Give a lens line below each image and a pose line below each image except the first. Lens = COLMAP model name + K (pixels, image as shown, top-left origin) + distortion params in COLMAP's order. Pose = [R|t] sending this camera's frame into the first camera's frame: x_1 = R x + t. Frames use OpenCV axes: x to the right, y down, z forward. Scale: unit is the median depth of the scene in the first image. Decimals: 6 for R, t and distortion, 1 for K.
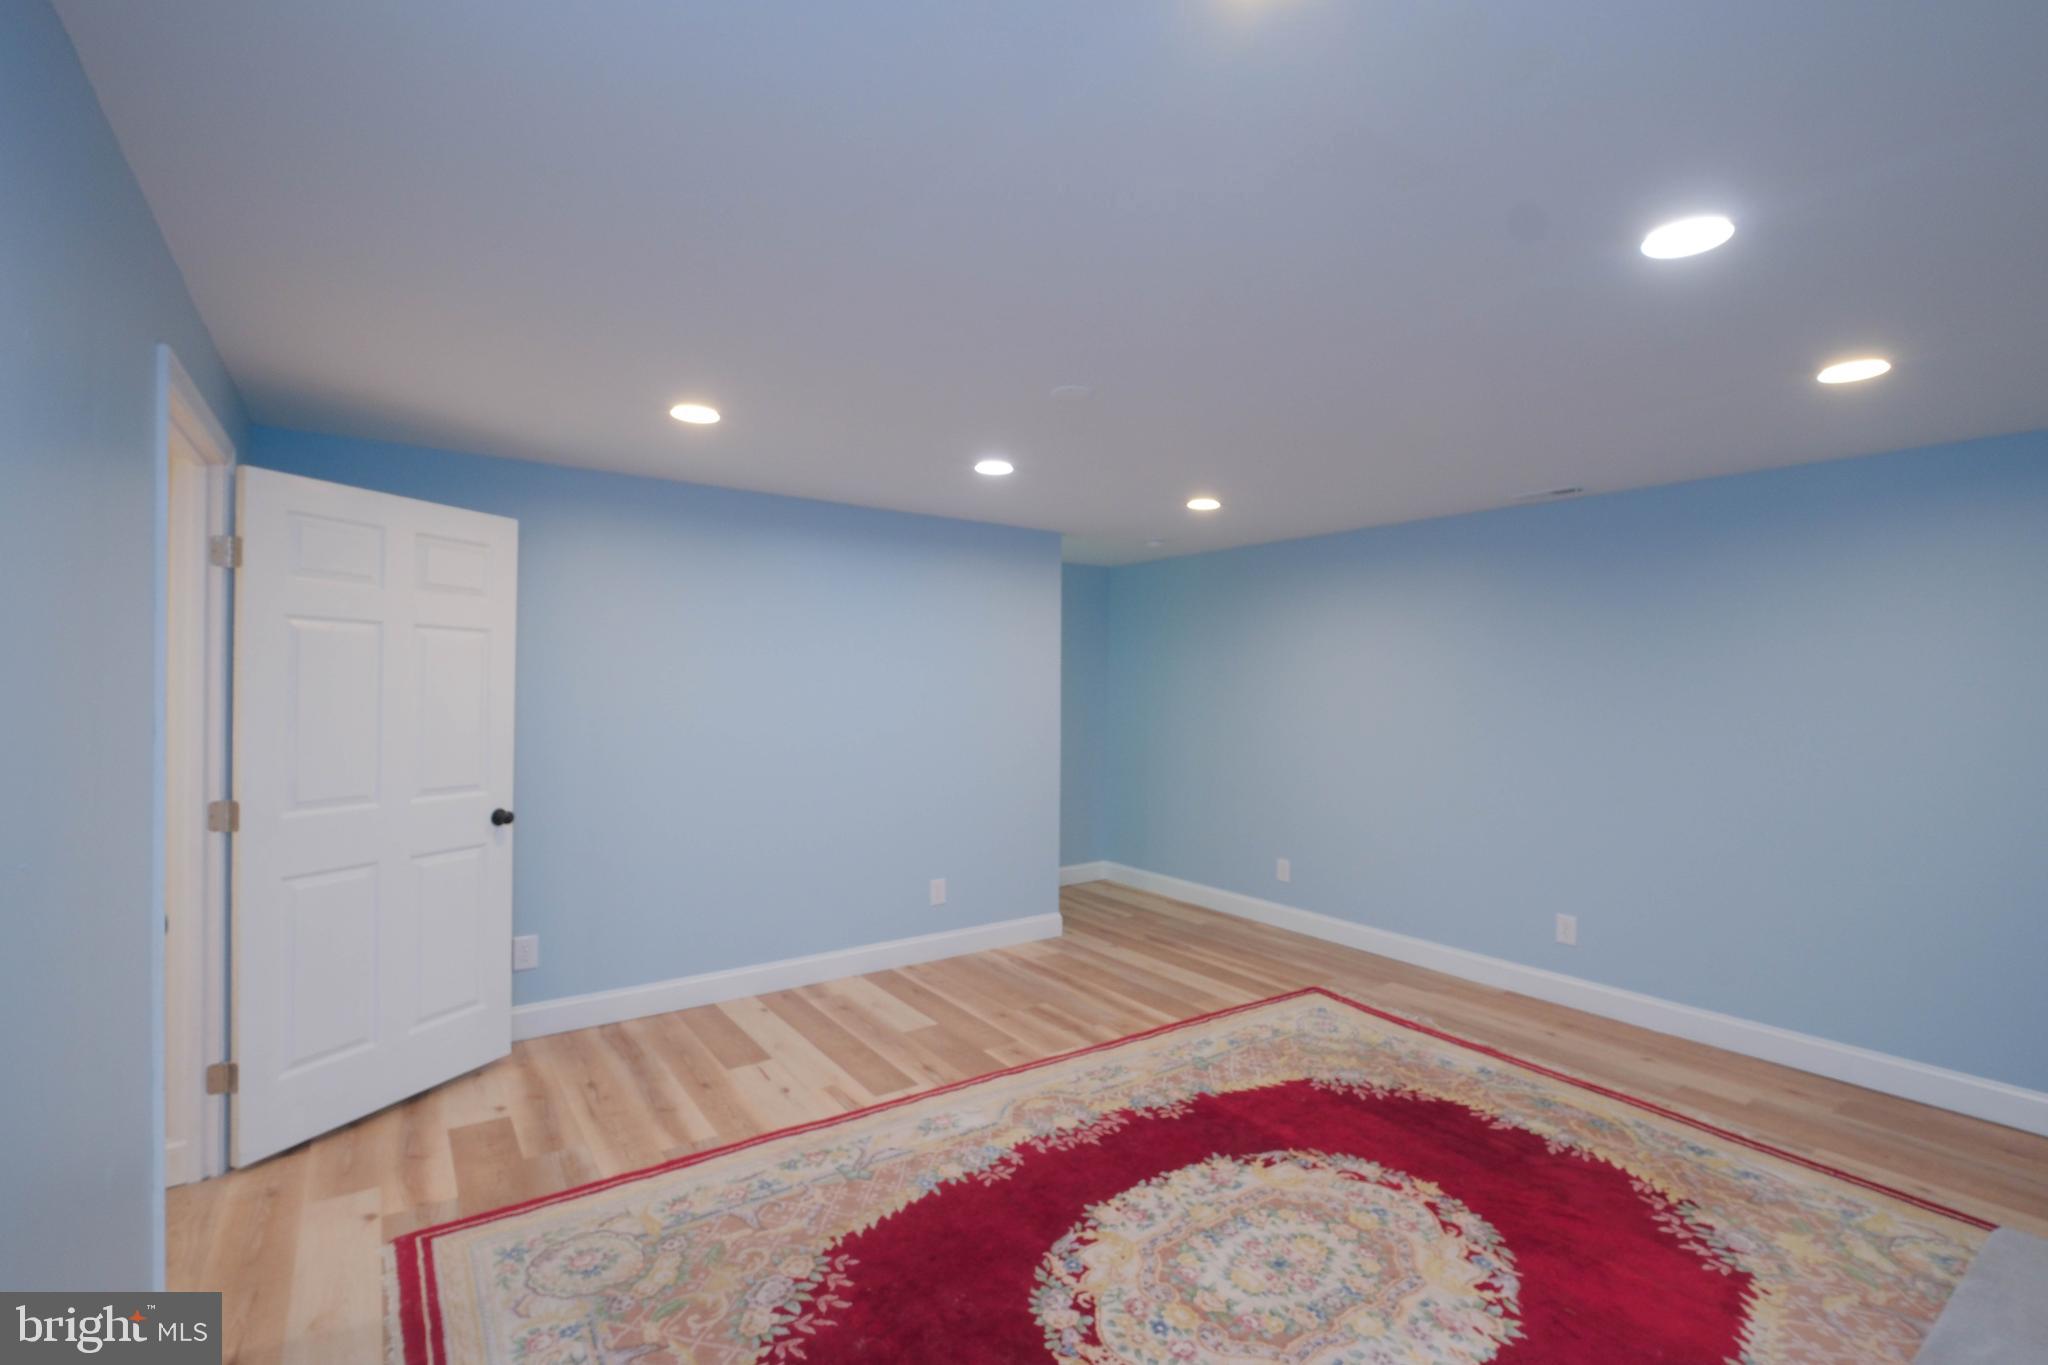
lens RADIAL K [[938.9, 0, 1021.6], [0, 938.9, 687.9], [0, 0, 1]] dist [-0.000976, -0.002050]
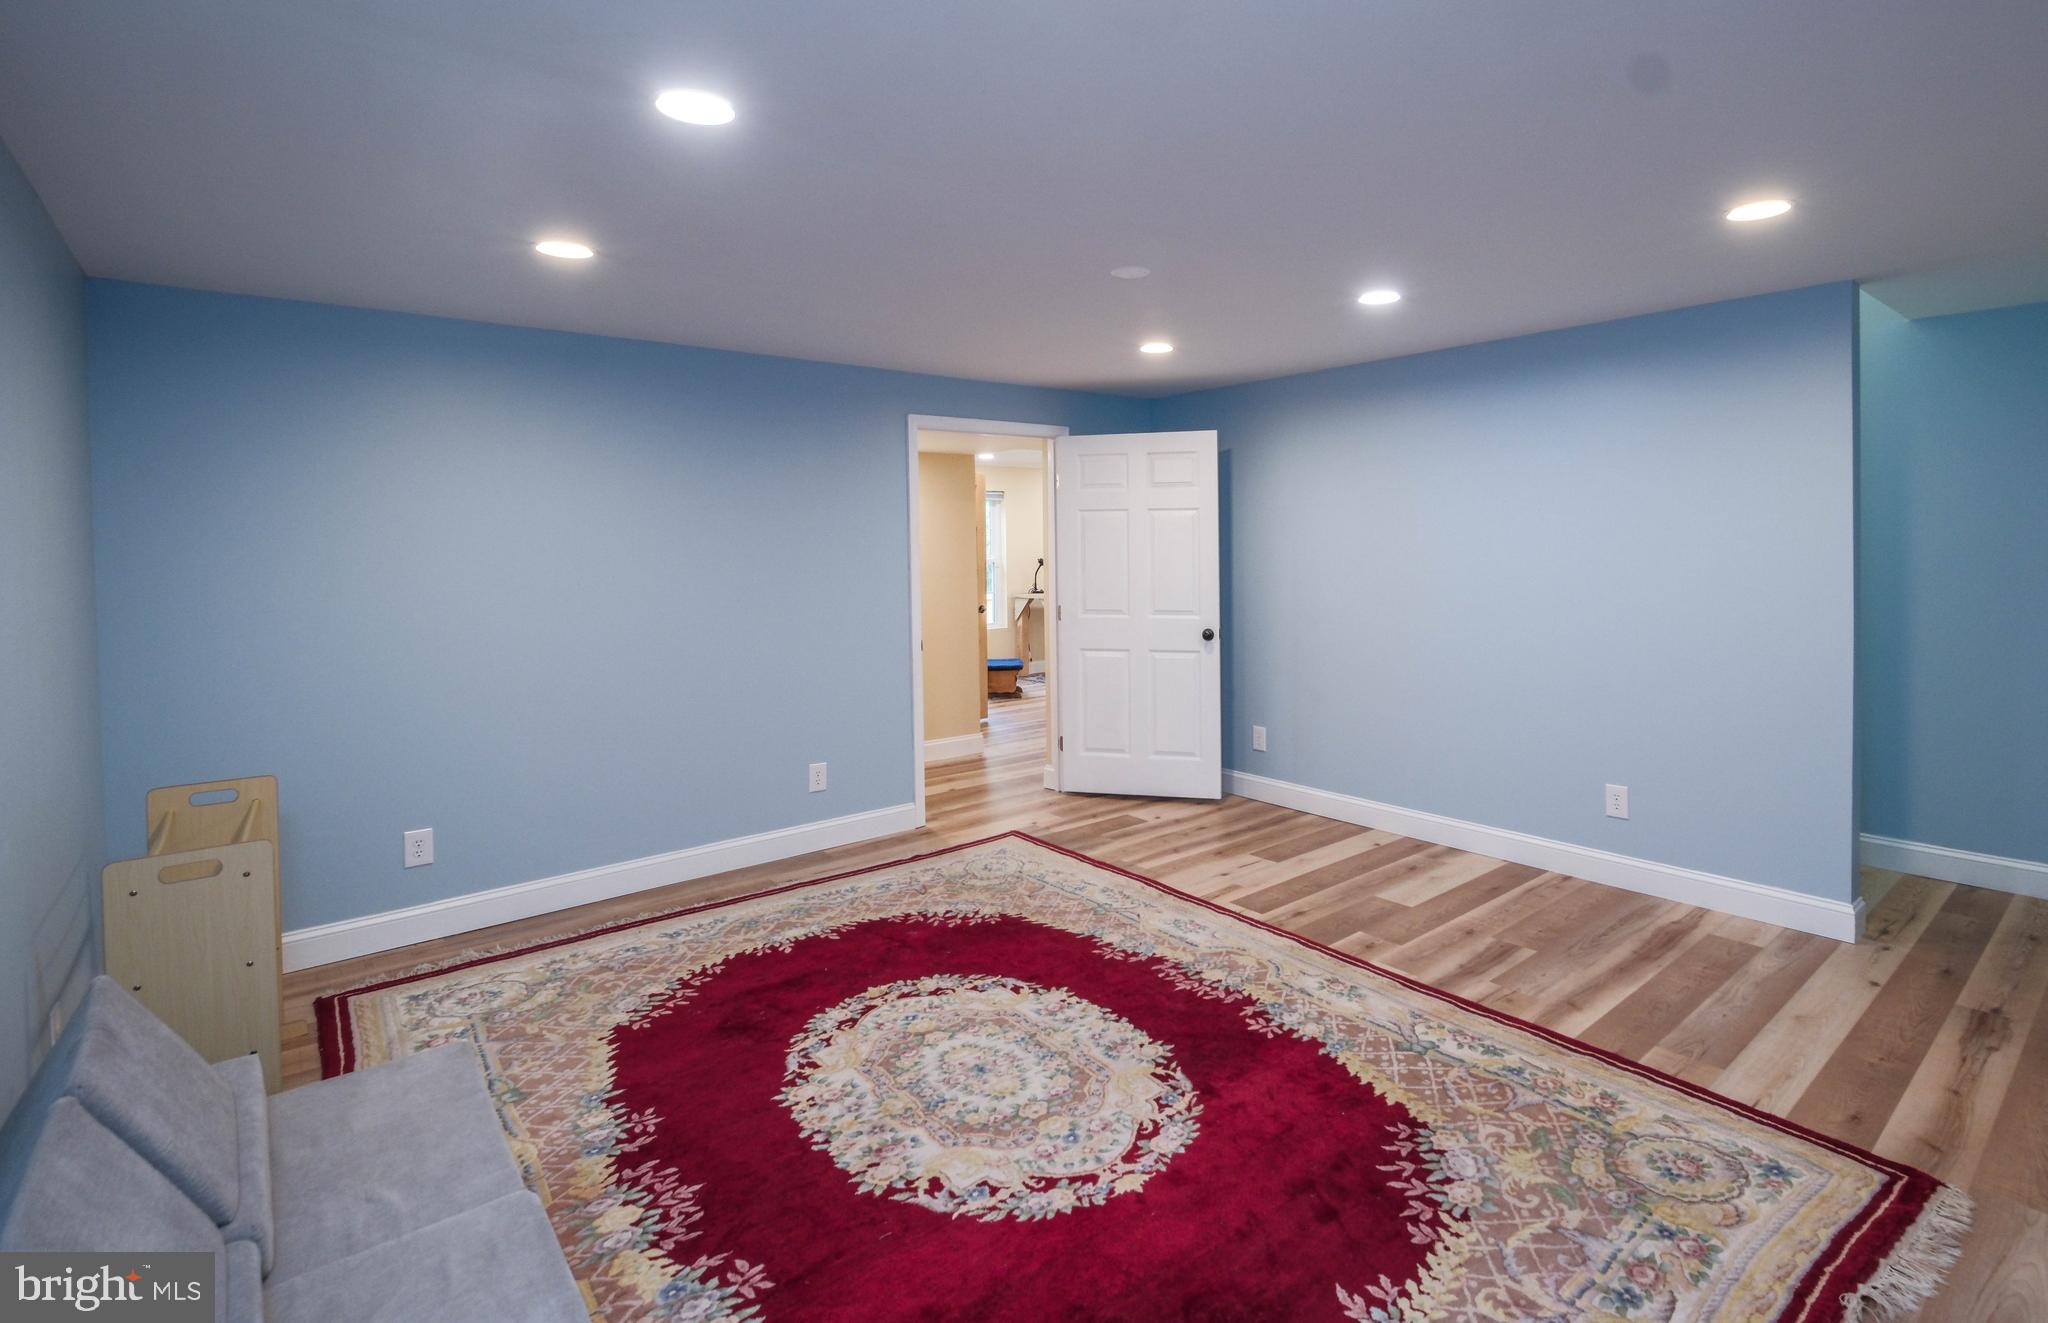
lens RADIAL K [[951.7, 0, 1078.5], [0, 951.7, 550.1], [0, 0, 1]] dist [-0.003896, -0.002120]
pose [[0.079502, -0.007181, -0.996809, 1.074906], [0.010579, 0.999924, -0.006360, 0.014872], [0.996779, -0.010039, 0.079572, 0.798203]]
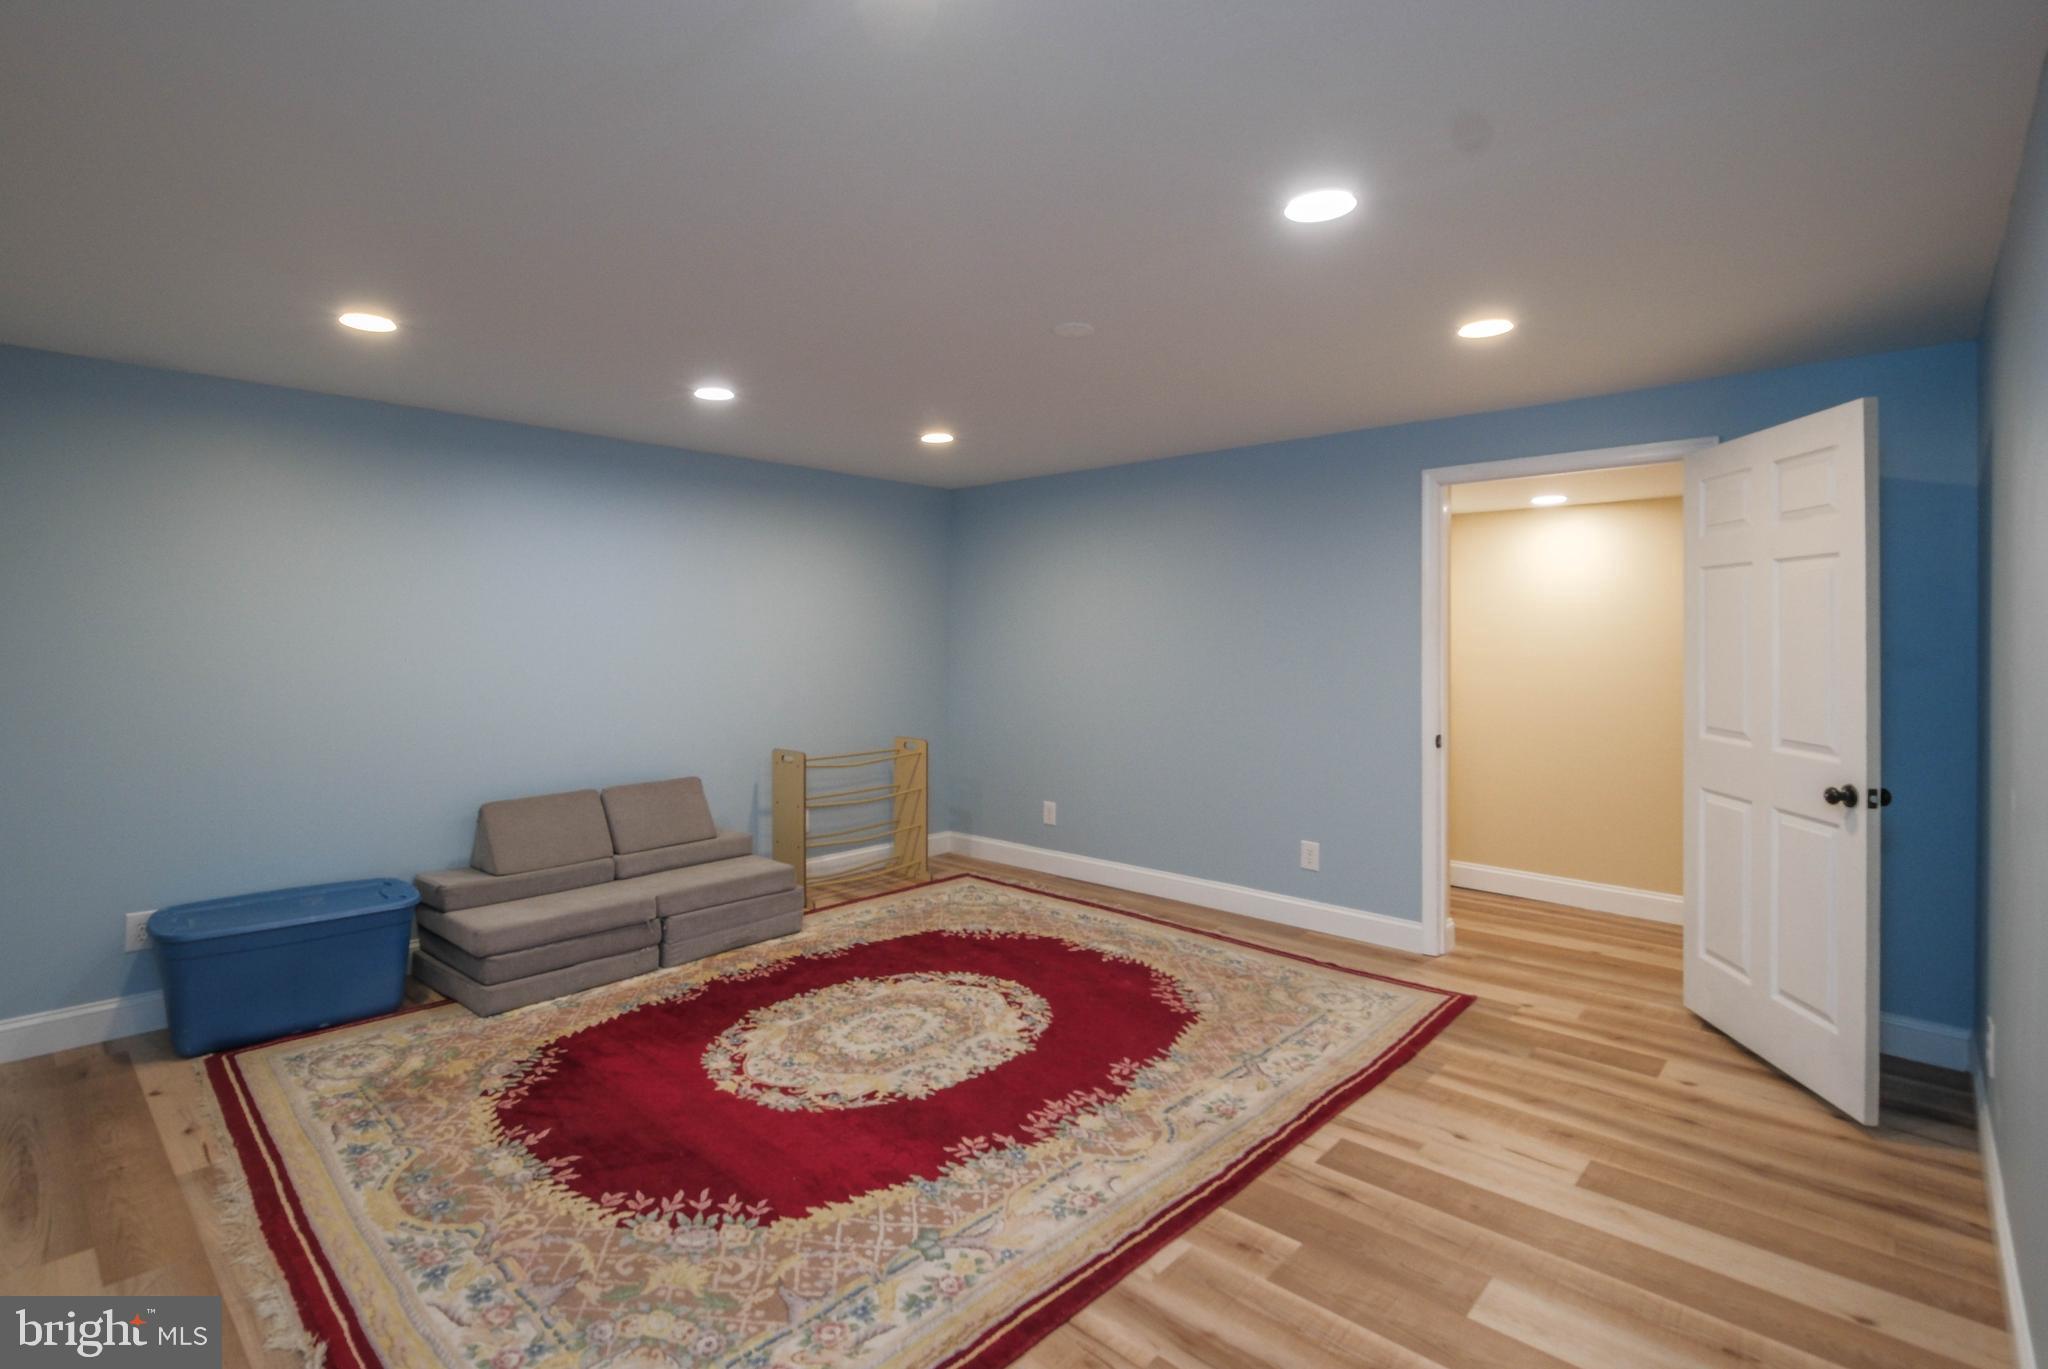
lens RADIAL K [[938.9, 0, 998.3], [0, 938.9, 633.5], [0, 0, 1]] dist [-0.000976, -0.002050]
pose [[-0.974550, -0.012829, -0.223802, 0.335862], [-0.012876, 0.999916, -0.001251, 0.018370], [0.223799, 0.001663, -0.974634, 1.860351]]
